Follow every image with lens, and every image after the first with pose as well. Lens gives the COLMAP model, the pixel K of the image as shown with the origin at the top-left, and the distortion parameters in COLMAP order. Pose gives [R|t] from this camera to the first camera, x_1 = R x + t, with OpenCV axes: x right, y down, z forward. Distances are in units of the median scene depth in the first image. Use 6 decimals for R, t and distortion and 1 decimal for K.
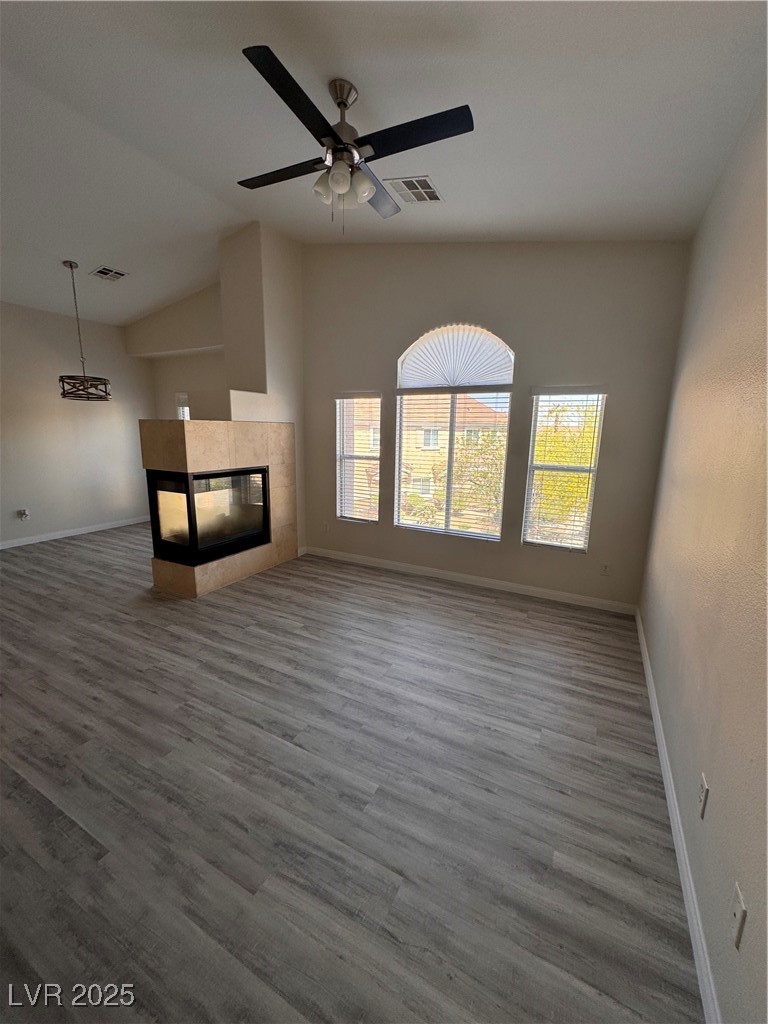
lens RADIAL K [[409.6, 0, 382.2], [0, 409.6, 504.2], [0, 0, 1]] dist [-0.003246, 0.000603]
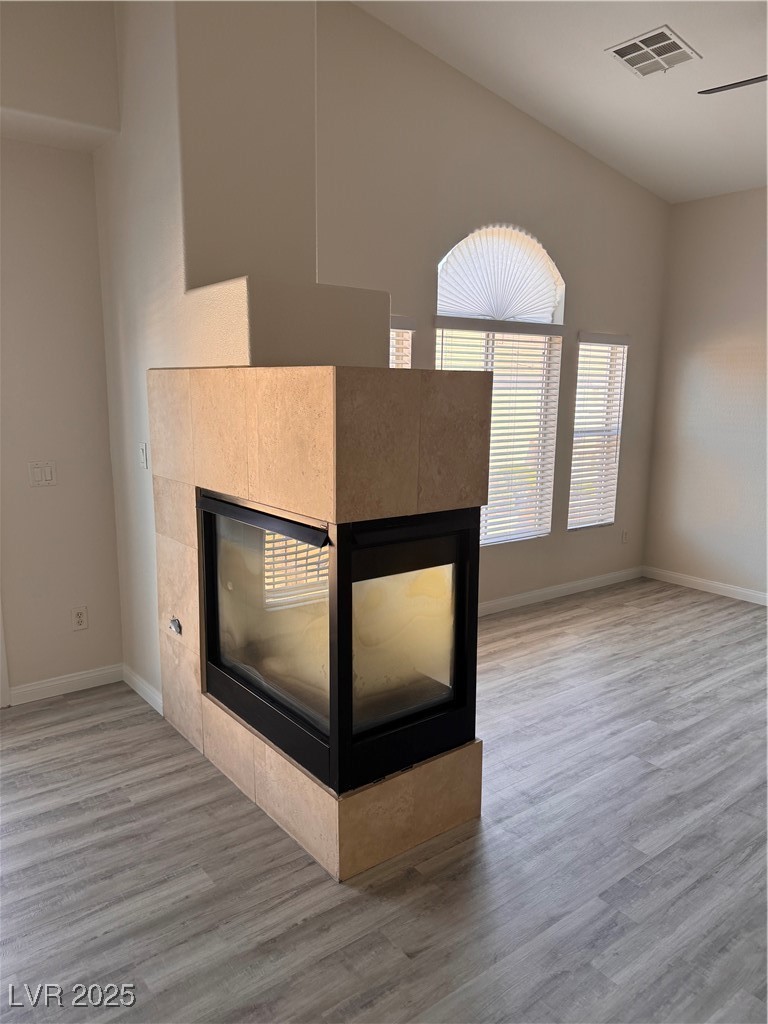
lens RADIAL K [[712.2, 0, 382.4], [0, 712.2, 519.1], [0, 0, 1]] dist [0.026554, -0.008323]
pose [[0.420807, -0.176575, 0.889799, -1.100590], [0.159176, 0.980028, 0.119202, -0.158376], [-0.893076, 0.091473, 0.440509, 0.772144]]
